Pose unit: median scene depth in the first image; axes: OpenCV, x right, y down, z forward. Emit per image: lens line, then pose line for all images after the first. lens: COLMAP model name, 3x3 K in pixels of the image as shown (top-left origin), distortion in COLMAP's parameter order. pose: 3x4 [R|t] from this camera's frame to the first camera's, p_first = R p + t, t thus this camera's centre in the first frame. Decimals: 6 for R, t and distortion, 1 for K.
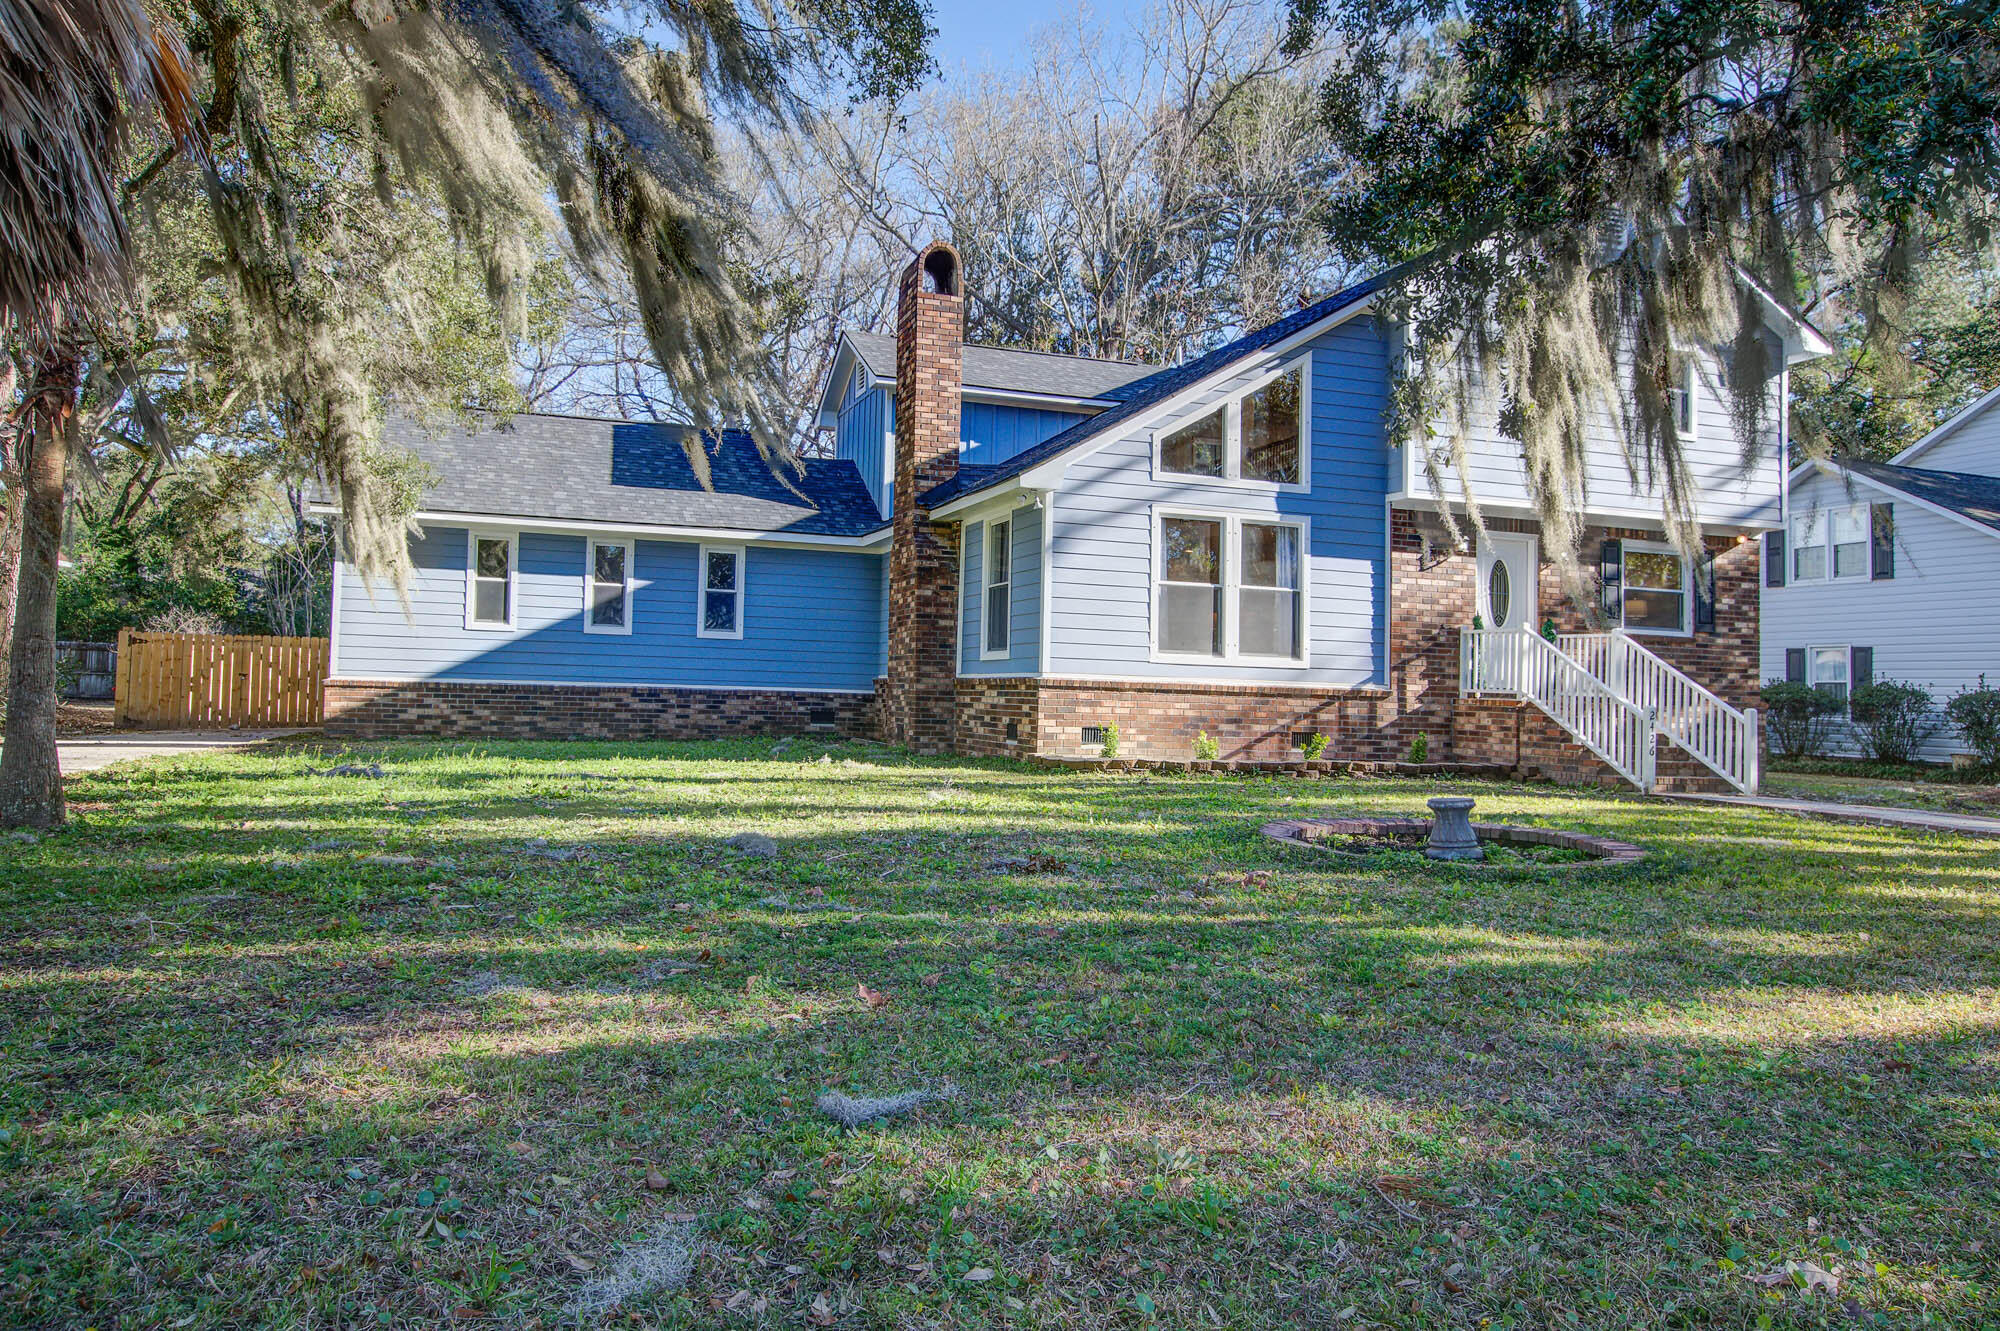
lens RADIAL K [[1410.7, 0, 1002.3], [0, 1410.7, 663.7], [0, 0, 1]] dist [-0.000454, 0.000900]
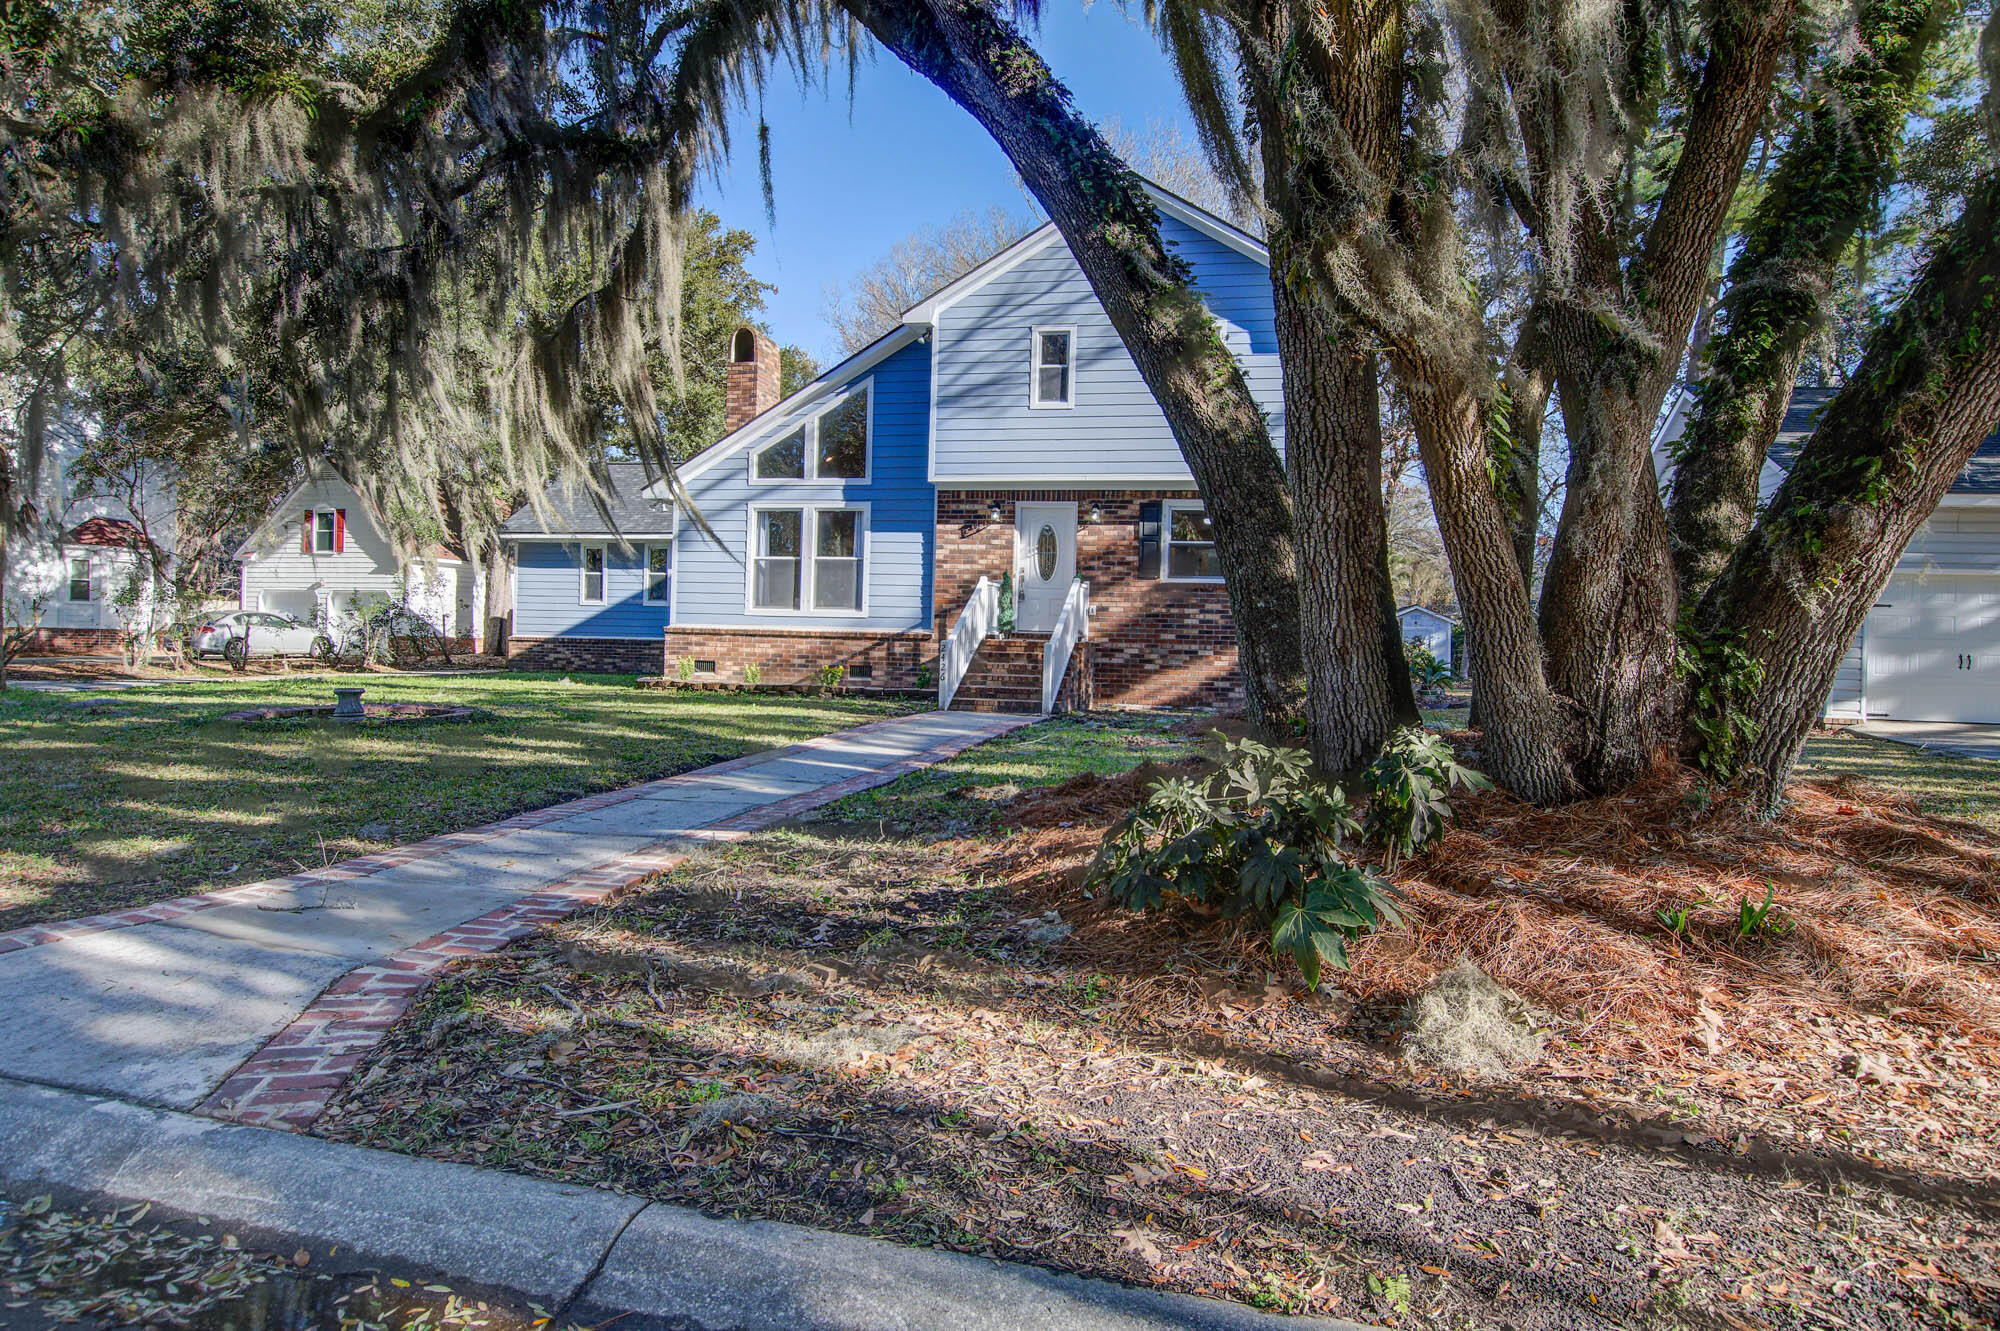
lens RADIAL K [[1186.8, 0, 996.3], [0, 1186.8, 667.1], [0, 0, 1]] dist [-0.031609, -0.000107]
pose [[0.851223, 0.002728, -0.524798, 0.886984], [0.011170, 0.999666, 0.023314, 0.024892], [0.524686, -0.025708, 0.850908, 0.115495]]
